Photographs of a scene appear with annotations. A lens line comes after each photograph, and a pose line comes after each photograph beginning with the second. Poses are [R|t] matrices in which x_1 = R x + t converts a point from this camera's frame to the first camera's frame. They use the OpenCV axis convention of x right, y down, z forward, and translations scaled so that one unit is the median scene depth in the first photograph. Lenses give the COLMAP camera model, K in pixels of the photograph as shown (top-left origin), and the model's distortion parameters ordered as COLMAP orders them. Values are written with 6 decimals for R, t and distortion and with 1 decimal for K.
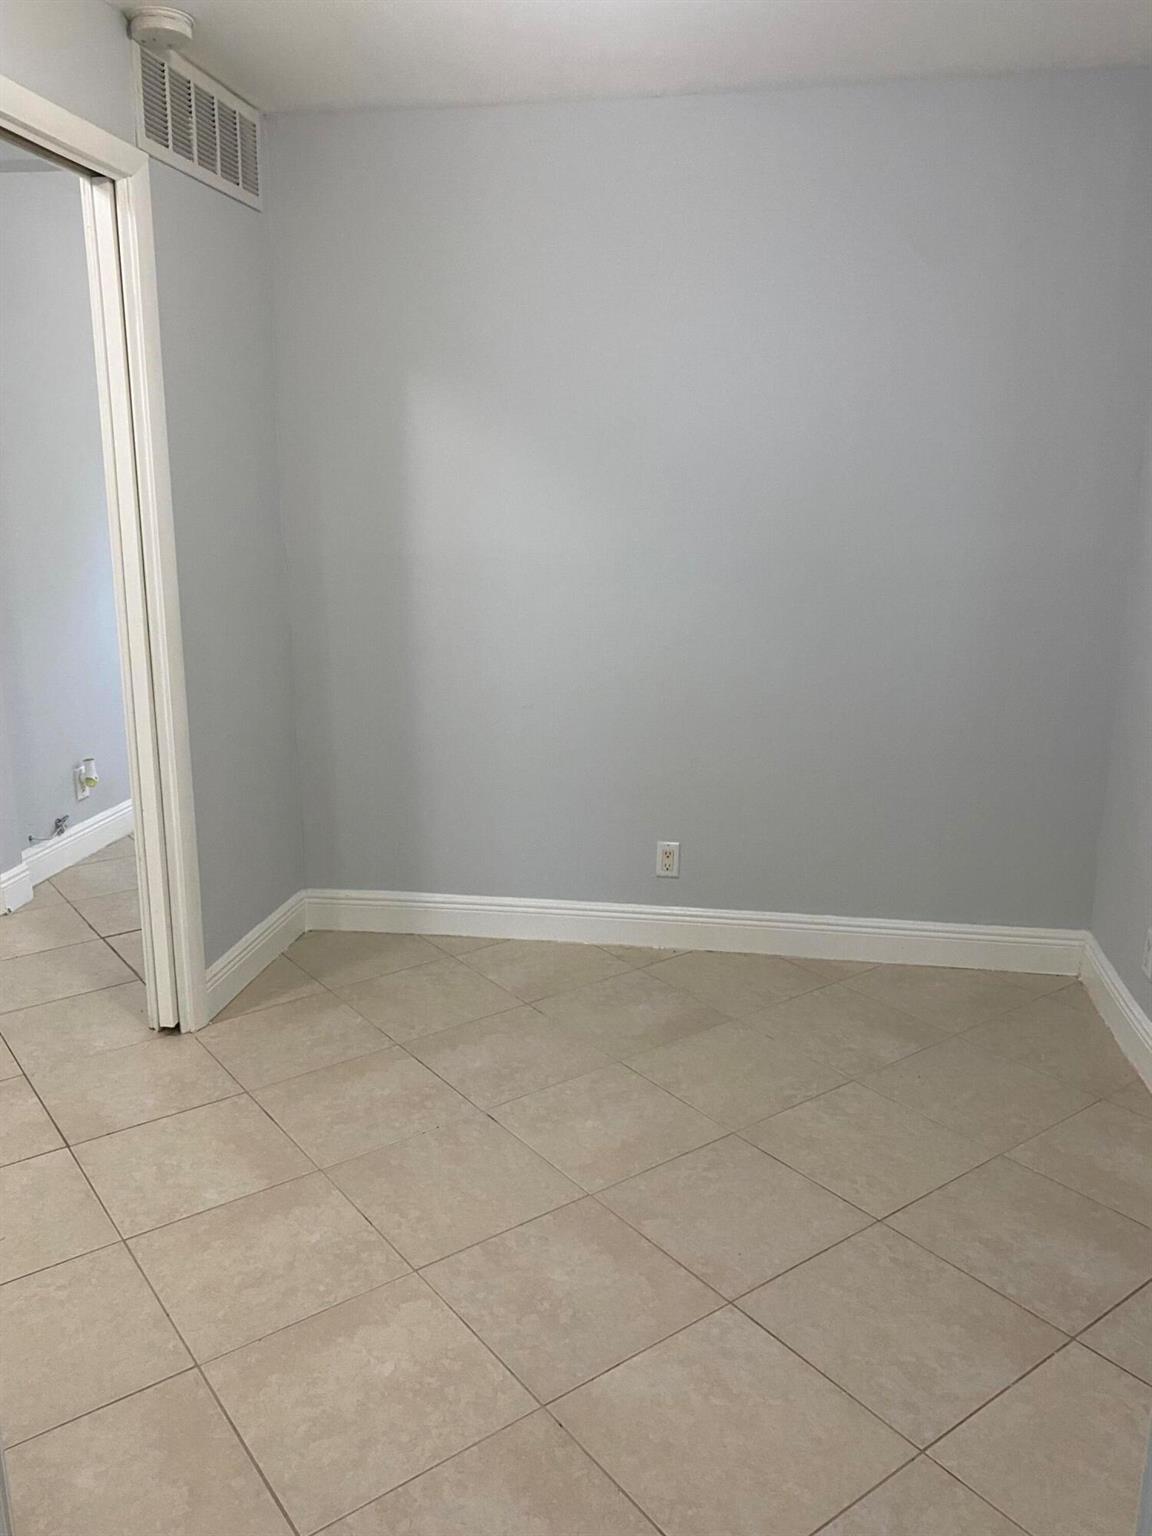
lens RADIAL K [[1172.8, 0, 579.4], [0, 1172.8, 768.6], [0, 0, 1]] dist [0.009508, -0.013501]
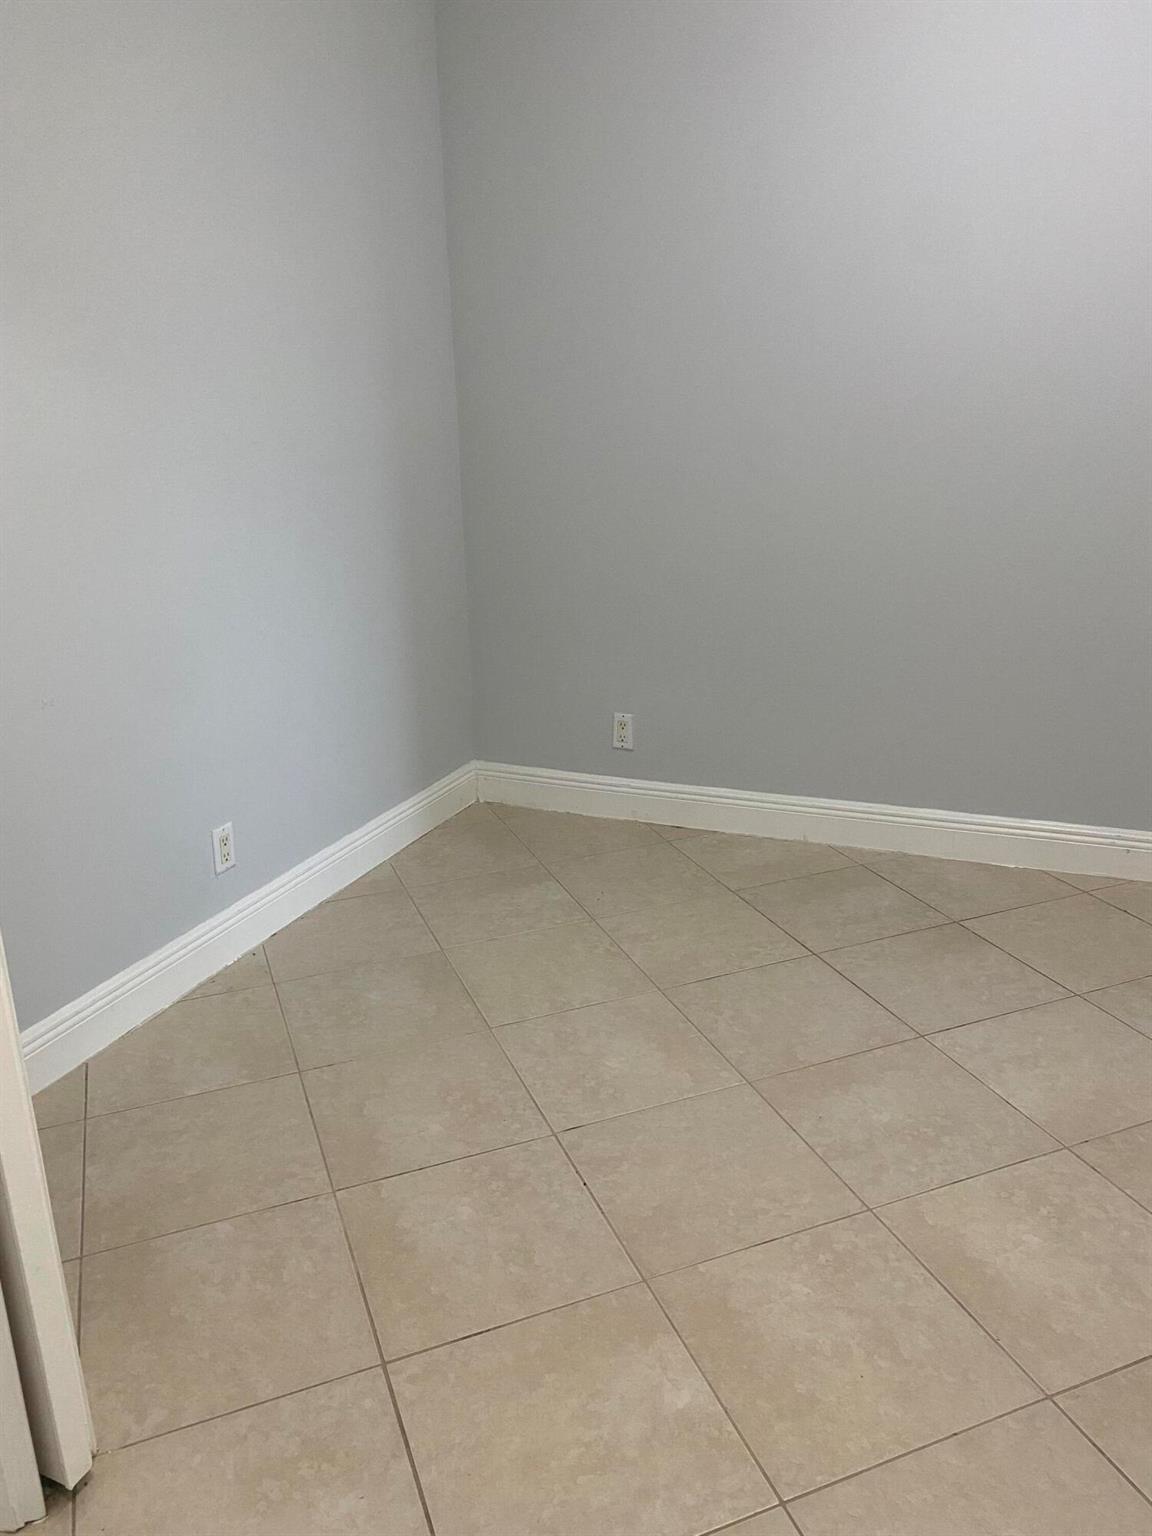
lens RADIAL K [[1172.8, 0, 575.4], [0, 1172.8, 768.5], [0, 0, 1]] dist [0.009508, -0.013501]
pose [[0.277511, -0.323427, 0.904645, -0.734785], [0.266241, 0.930640, 0.251048, -0.141169], [-0.923094, 0.171185, 0.344373, 0.678009]]
